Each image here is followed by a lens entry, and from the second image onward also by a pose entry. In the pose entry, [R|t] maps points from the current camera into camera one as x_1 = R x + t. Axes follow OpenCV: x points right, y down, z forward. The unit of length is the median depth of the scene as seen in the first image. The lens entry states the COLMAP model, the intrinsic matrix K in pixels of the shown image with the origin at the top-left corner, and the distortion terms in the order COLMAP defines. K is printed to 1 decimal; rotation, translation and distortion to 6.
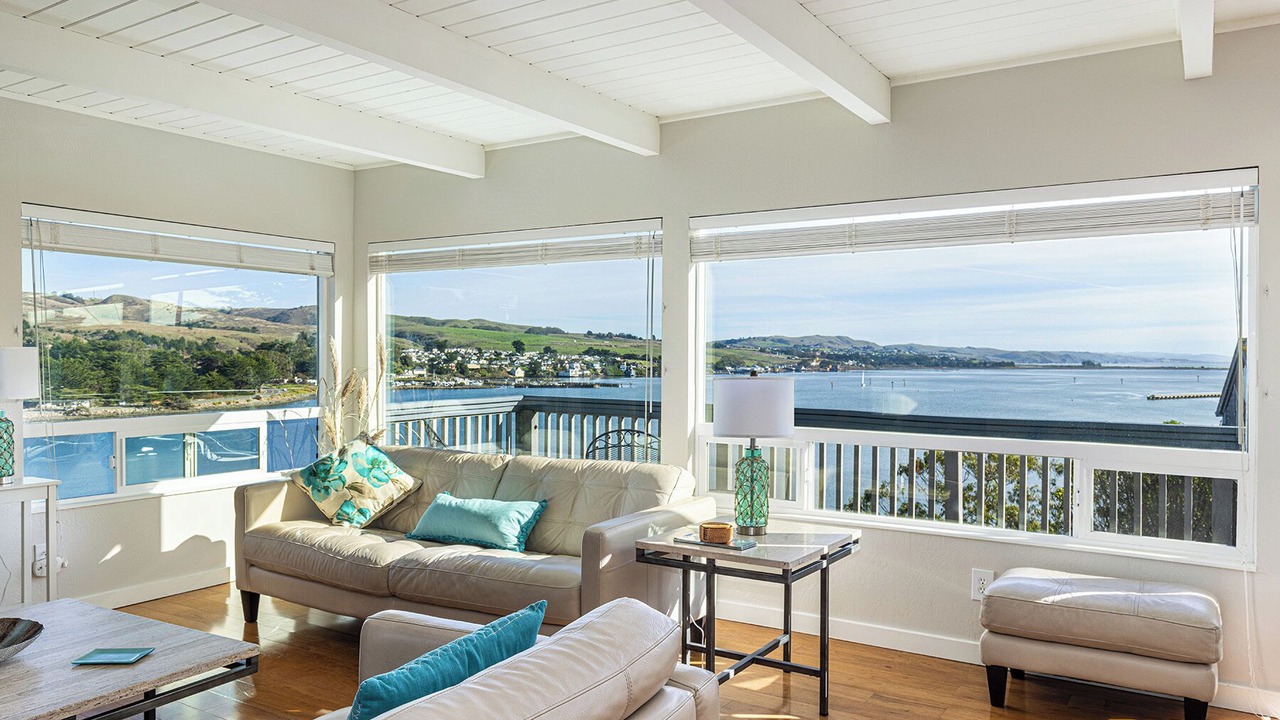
lens RADIAL K [[890.7, 0, 652.5], [0, 890.7, 361.5], [0, 0, 1]] dist [0.001112, -0.009082]
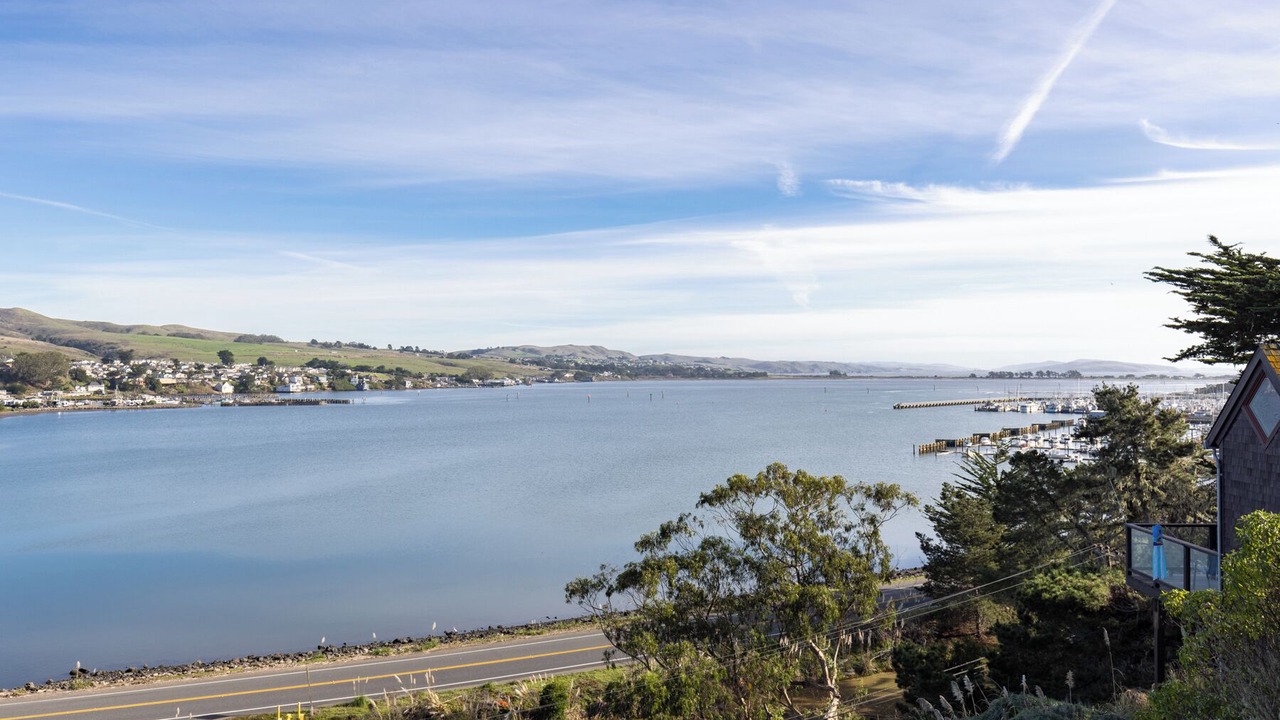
lens RADIAL K [[956.5, 0, 649.1], [0, 956.5, 360.2], [0, 0, 1]] dist [0.013132, -0.010654]
pose [[0.964762, -0.002455, 0.263113, -0.159337], [0.005995, 0.999902, -0.012652, -0.027316], [-0.263056, 0.013783, 0.964682, 1.569433]]
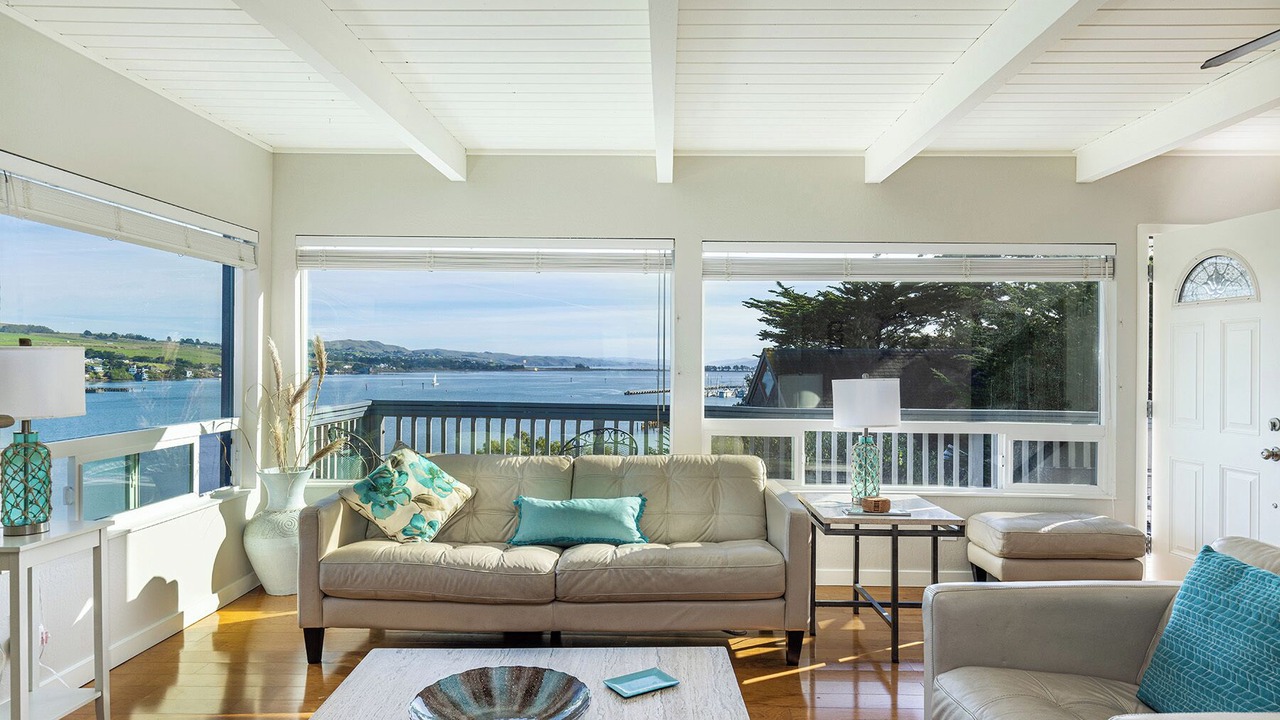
lens RADIAL K [[801.0, 0, 645.2], [0, 801.0, 367.3], [0, 0, 1]] dist [0.005143, -0.003285]
pose [[0.858460, -0.001066, 0.512880, -0.557576], [-0.000733, 0.999994, 0.003304, -0.001410], [-0.512880, -0.003212, 0.858454, 0.149665]]
